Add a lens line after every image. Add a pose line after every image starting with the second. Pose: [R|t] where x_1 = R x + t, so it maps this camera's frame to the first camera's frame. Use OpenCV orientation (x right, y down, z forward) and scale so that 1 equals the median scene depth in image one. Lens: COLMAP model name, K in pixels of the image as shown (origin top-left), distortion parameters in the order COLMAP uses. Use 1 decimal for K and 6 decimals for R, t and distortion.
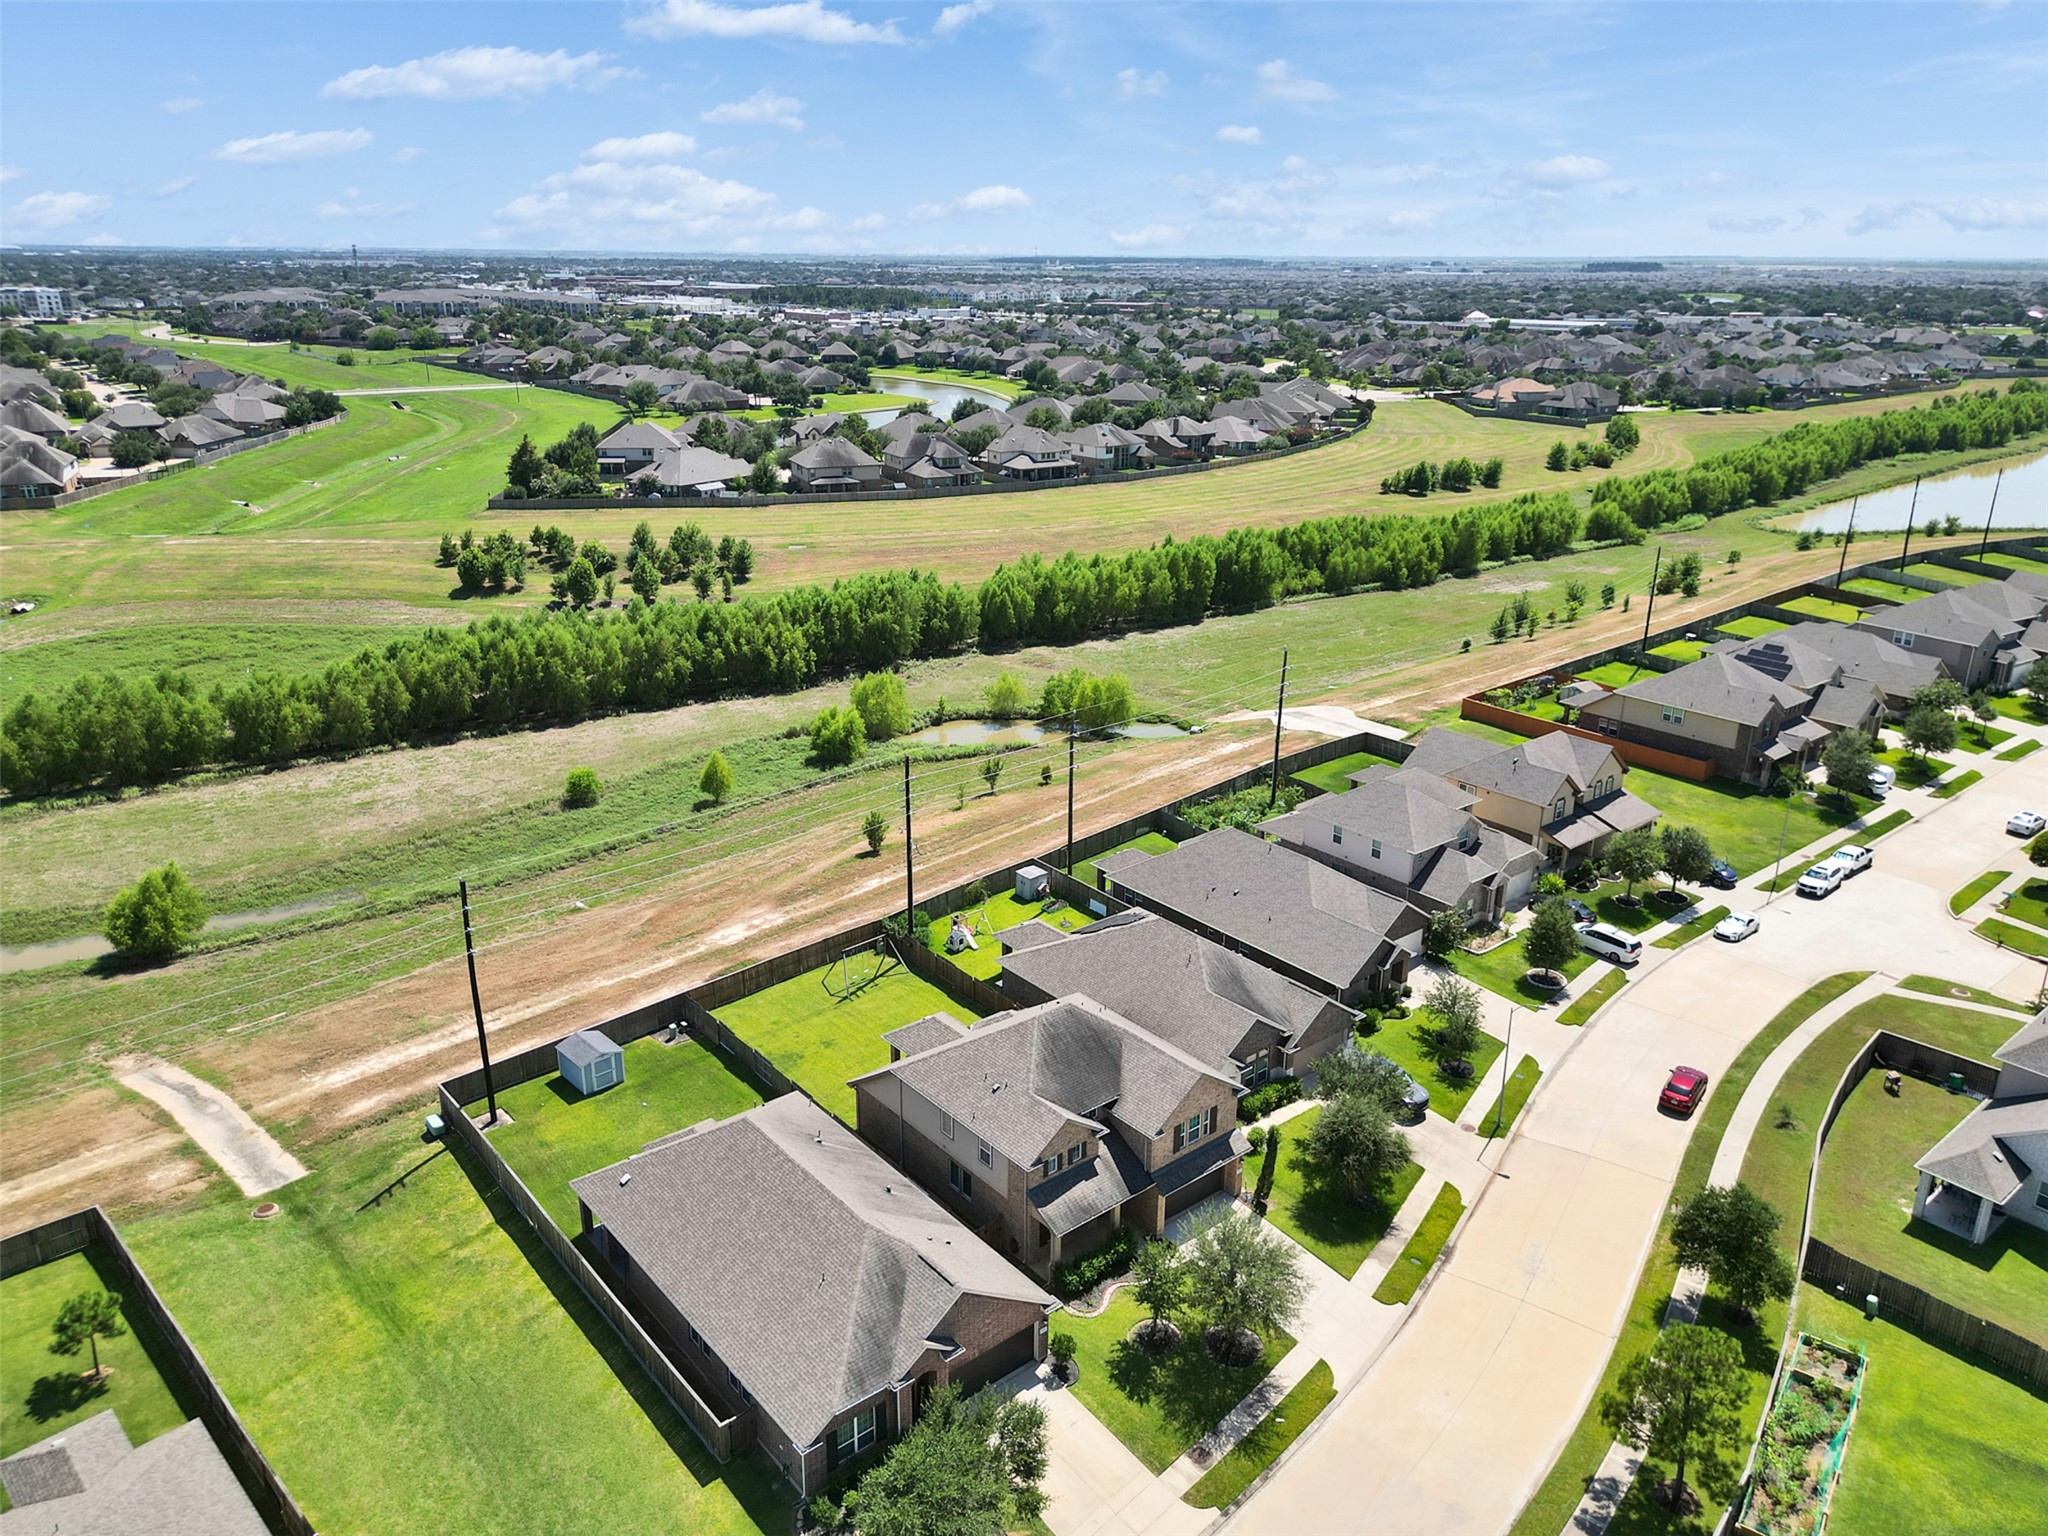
lens RADIAL K [[1455.2, 0, 1024.0], [0, 1455.2, 768.0], [0, 0, 1]] dist [0.068517, -0.068407]
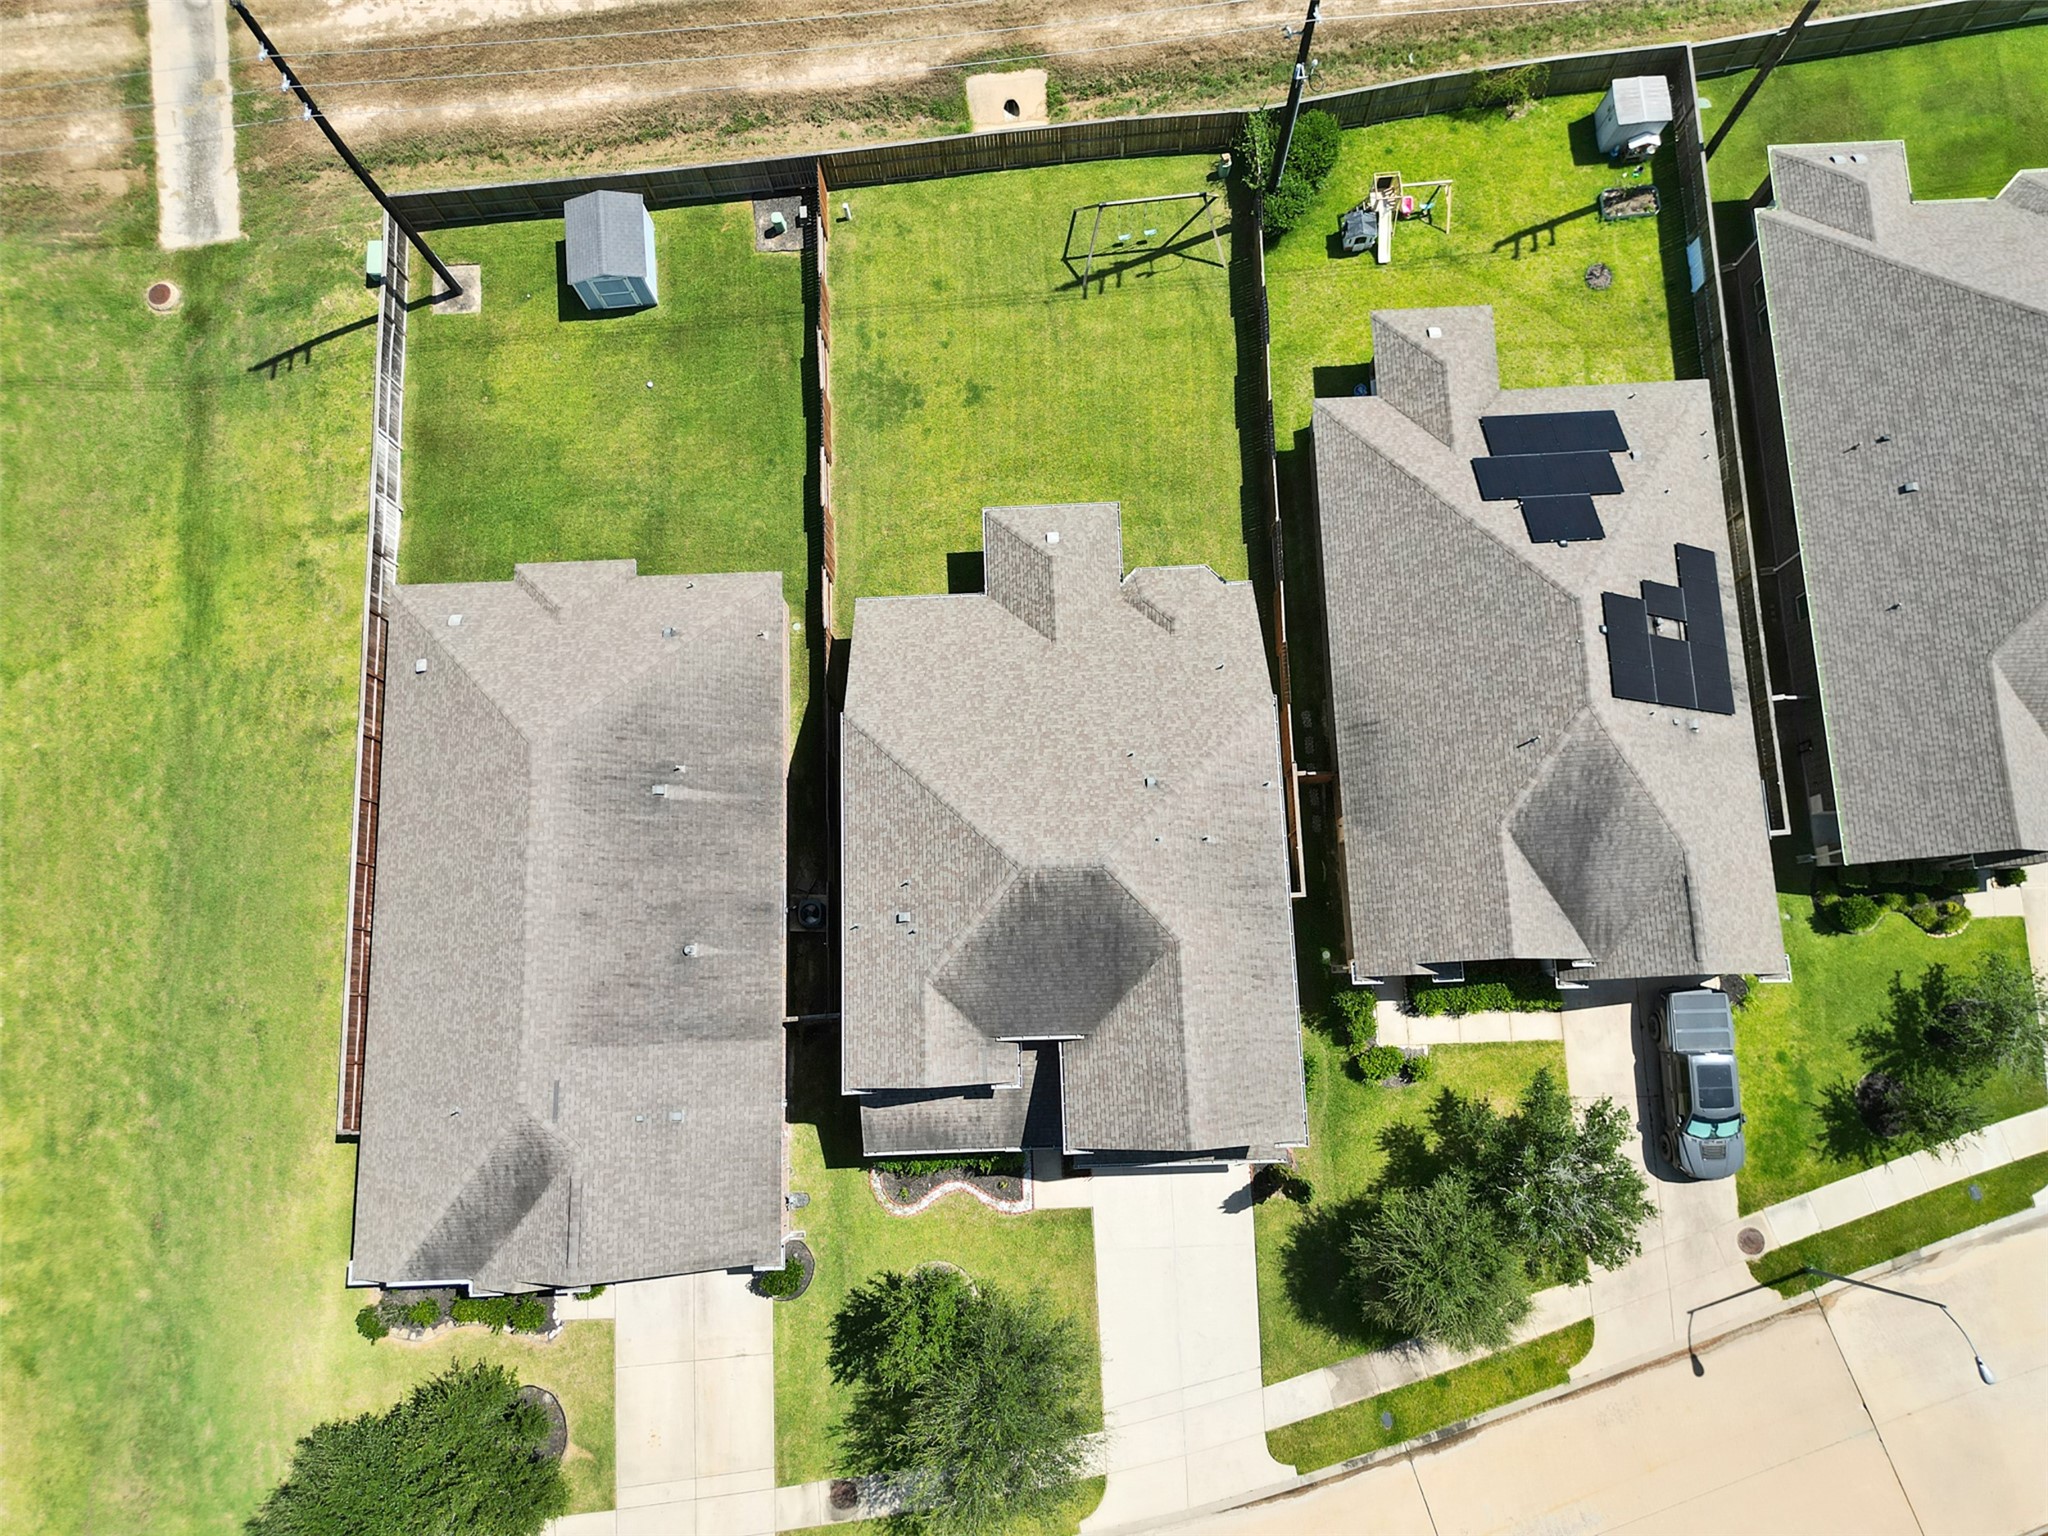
lens RADIAL K [[1454.1, 0, 1023.8], [0, 1454.1, 776.3], [0, 0, 1]] dist [0.055571, -0.052290]
pose [[0.789932, 0.595574, -0.145941, 0.063222], [-0.174364, 0.446342, 0.877711, -0.291262], [0.587881, -0.667885, 0.456427, 0.734301]]
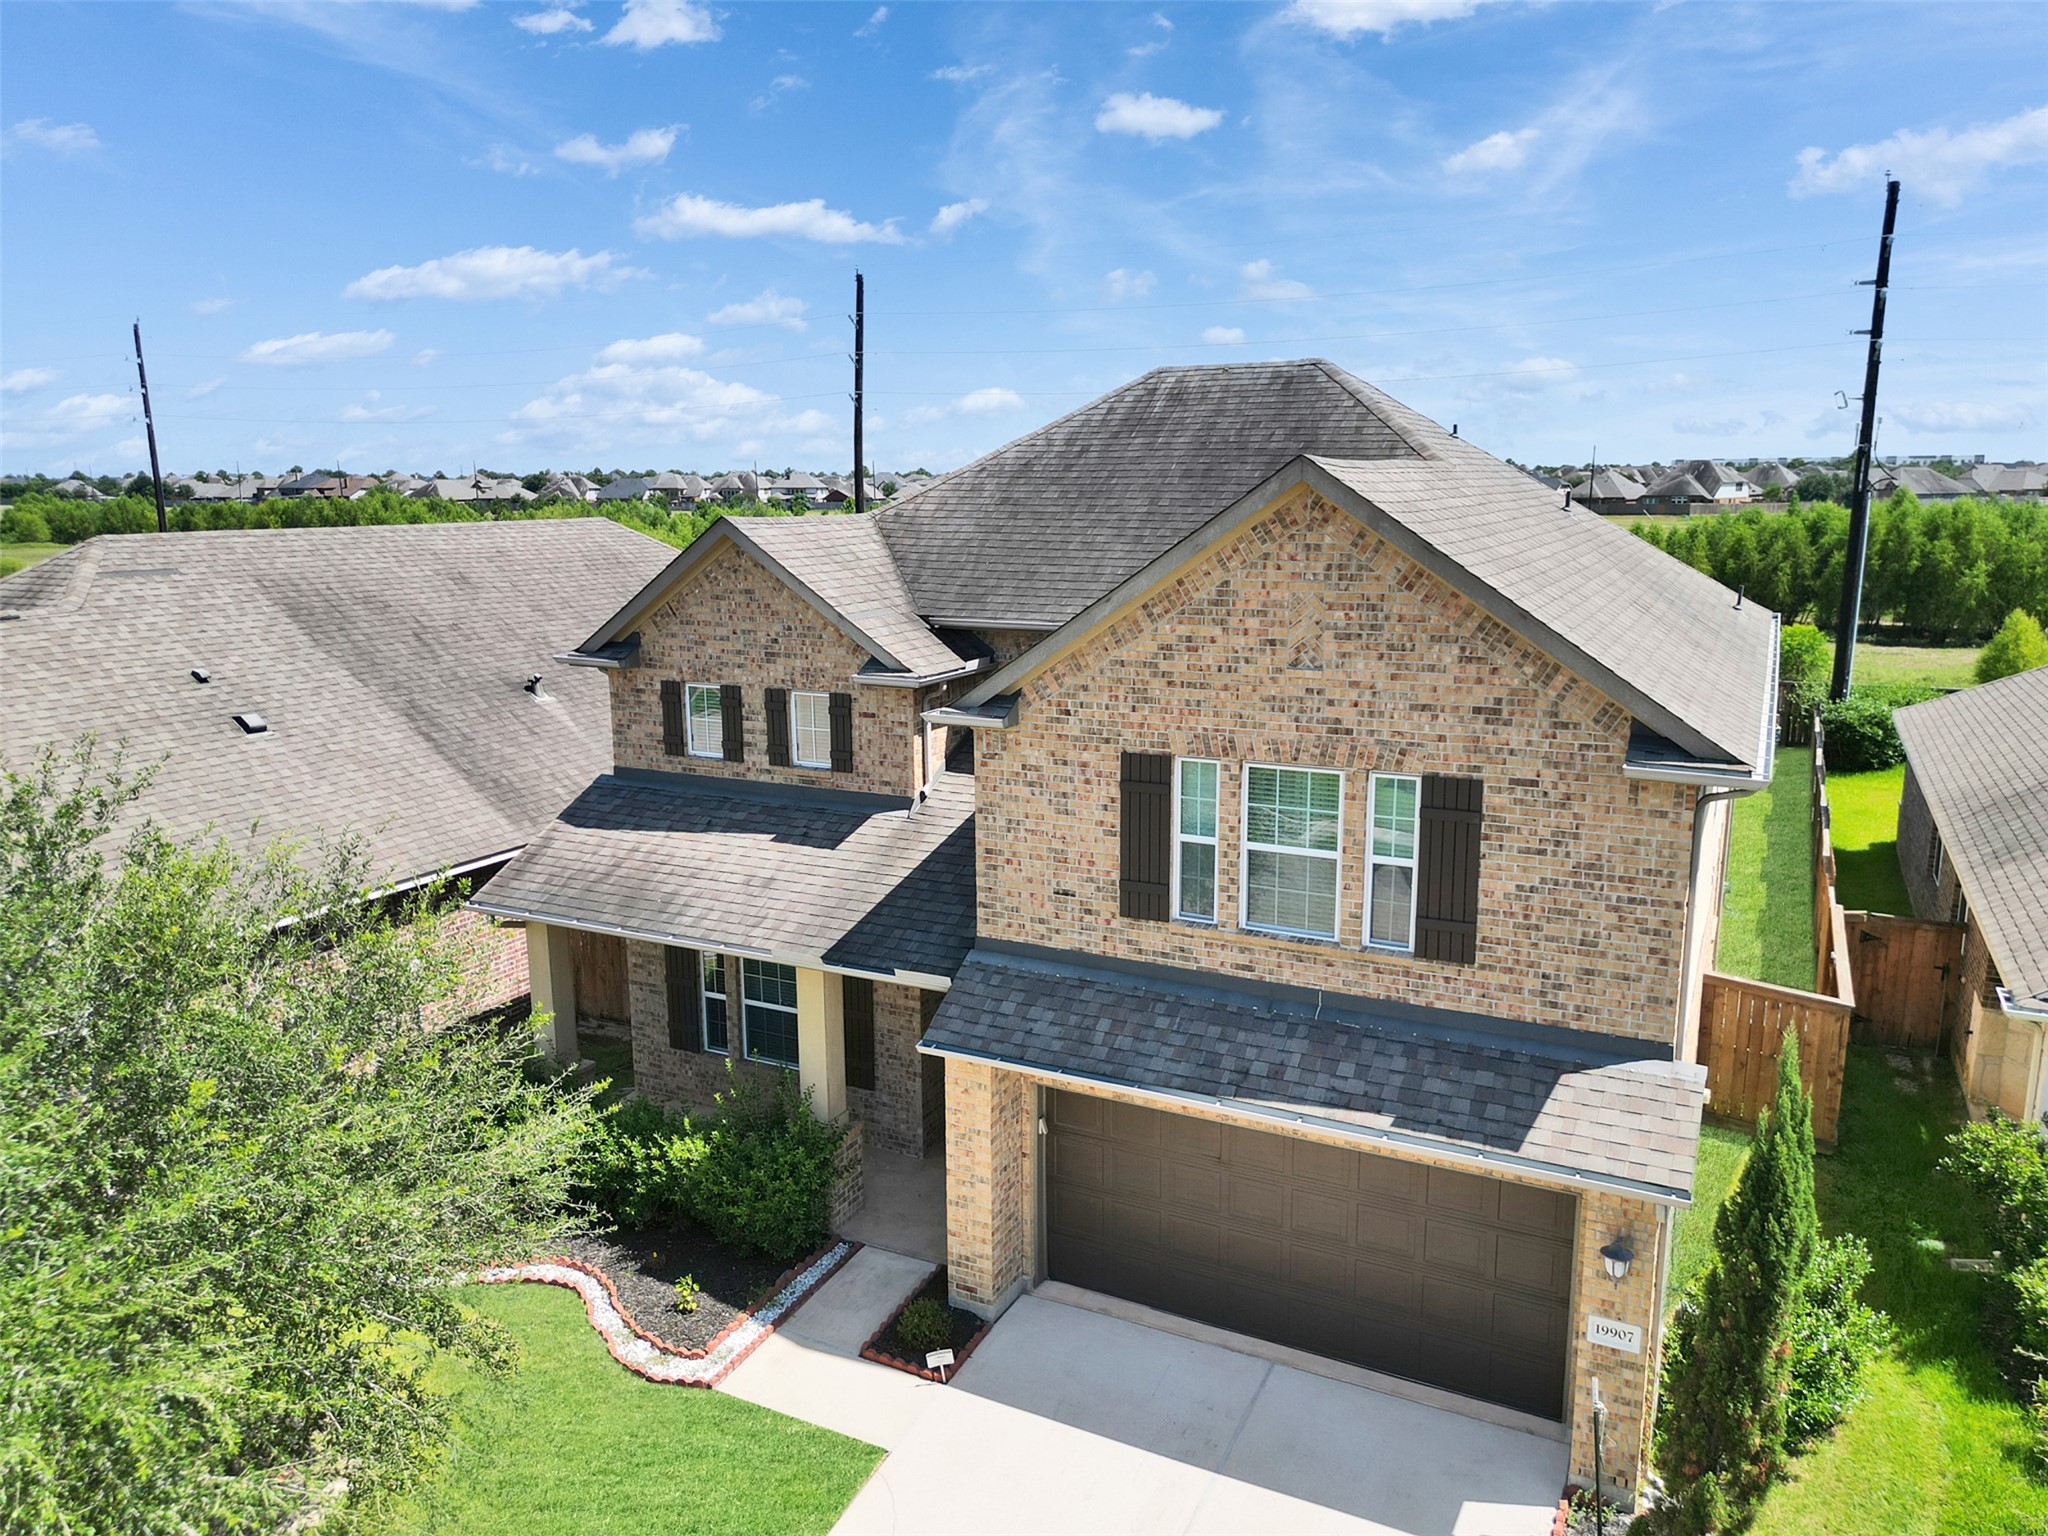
lens RADIAL K [[1457.2, 0, 1017.8], [0, 1457.2, 767.6], [0, 0, 1]] dist [0.111579, -0.180471]
pose [[0.389119, 0.175800, -0.904257, 0.238614], [-0.303518, 0.951275, 0.054331, 0.220122], [0.869749, 0.253317, 0.423518, 0.830869]]
